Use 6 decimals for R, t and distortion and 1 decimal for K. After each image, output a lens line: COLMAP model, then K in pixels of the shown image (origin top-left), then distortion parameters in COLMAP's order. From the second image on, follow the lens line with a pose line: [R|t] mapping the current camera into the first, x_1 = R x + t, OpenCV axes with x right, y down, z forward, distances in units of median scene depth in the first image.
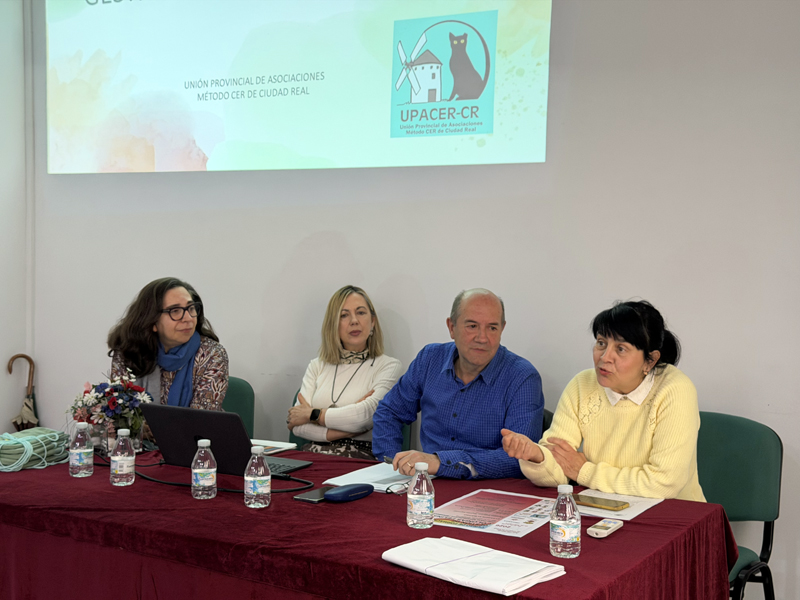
lens RADIAL K [[1123.4, 0, 399.0], [0, 1123.4, 299.3], [0, 0, 1]] dist [0.125387, 0.000000]
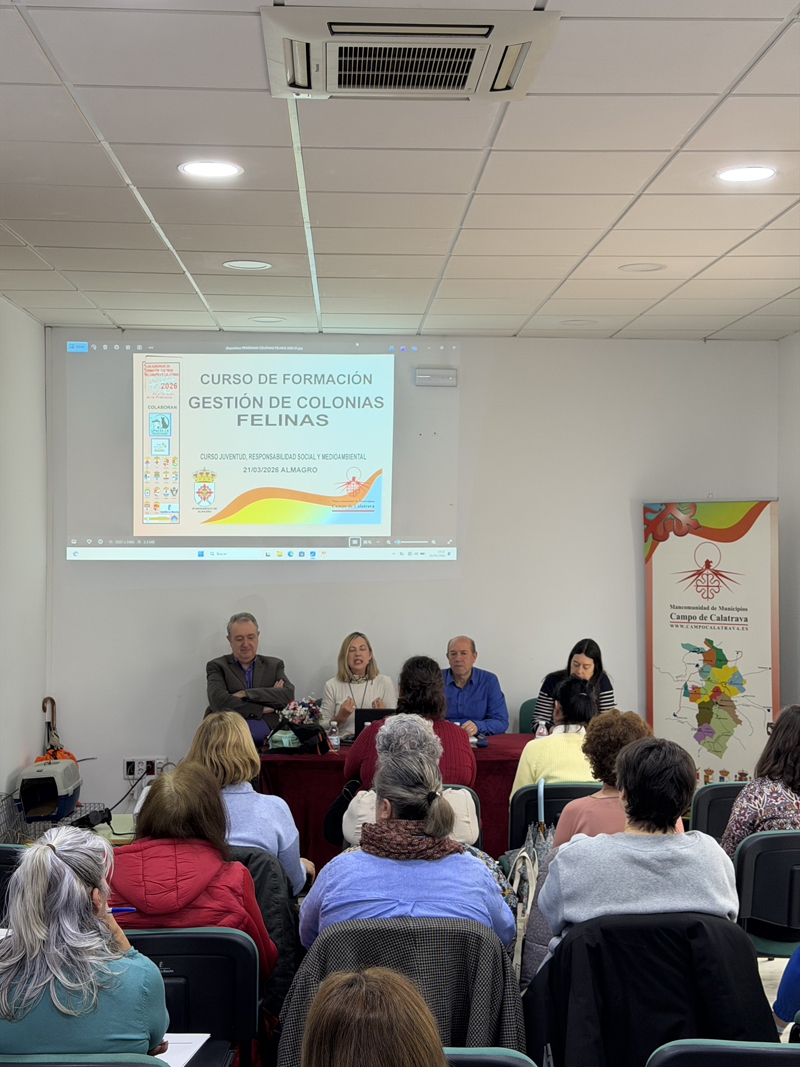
lens RADIAL K [[1498.3, 0, 401.6], [0, 1498.3, 527.0], [0, 0, 1]] dist [0.125387, 0.000000]
pose [[0.834828, -0.008917, 0.550439, -1.549704], [0.033138, 0.998870, -0.034079, -0.123037], [-0.549513, 0.046690, 0.834179, -1.134385]]
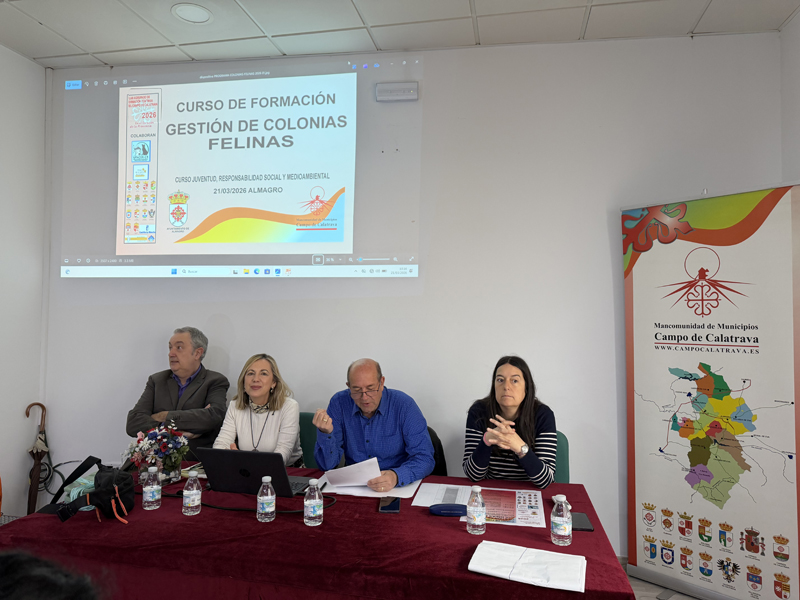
lens RADIAL K [[568.5, 0, 398.8], [0, 568.5, 299.9], [0, 0, 1]] dist [0.006550, -0.019613]
pose [[0.940464, 0.007385, 0.339813, -0.237254], [0.019199, 0.997013, -0.074803, -0.030329], [-0.339350, 0.076874, 0.937514, 0.269894]]
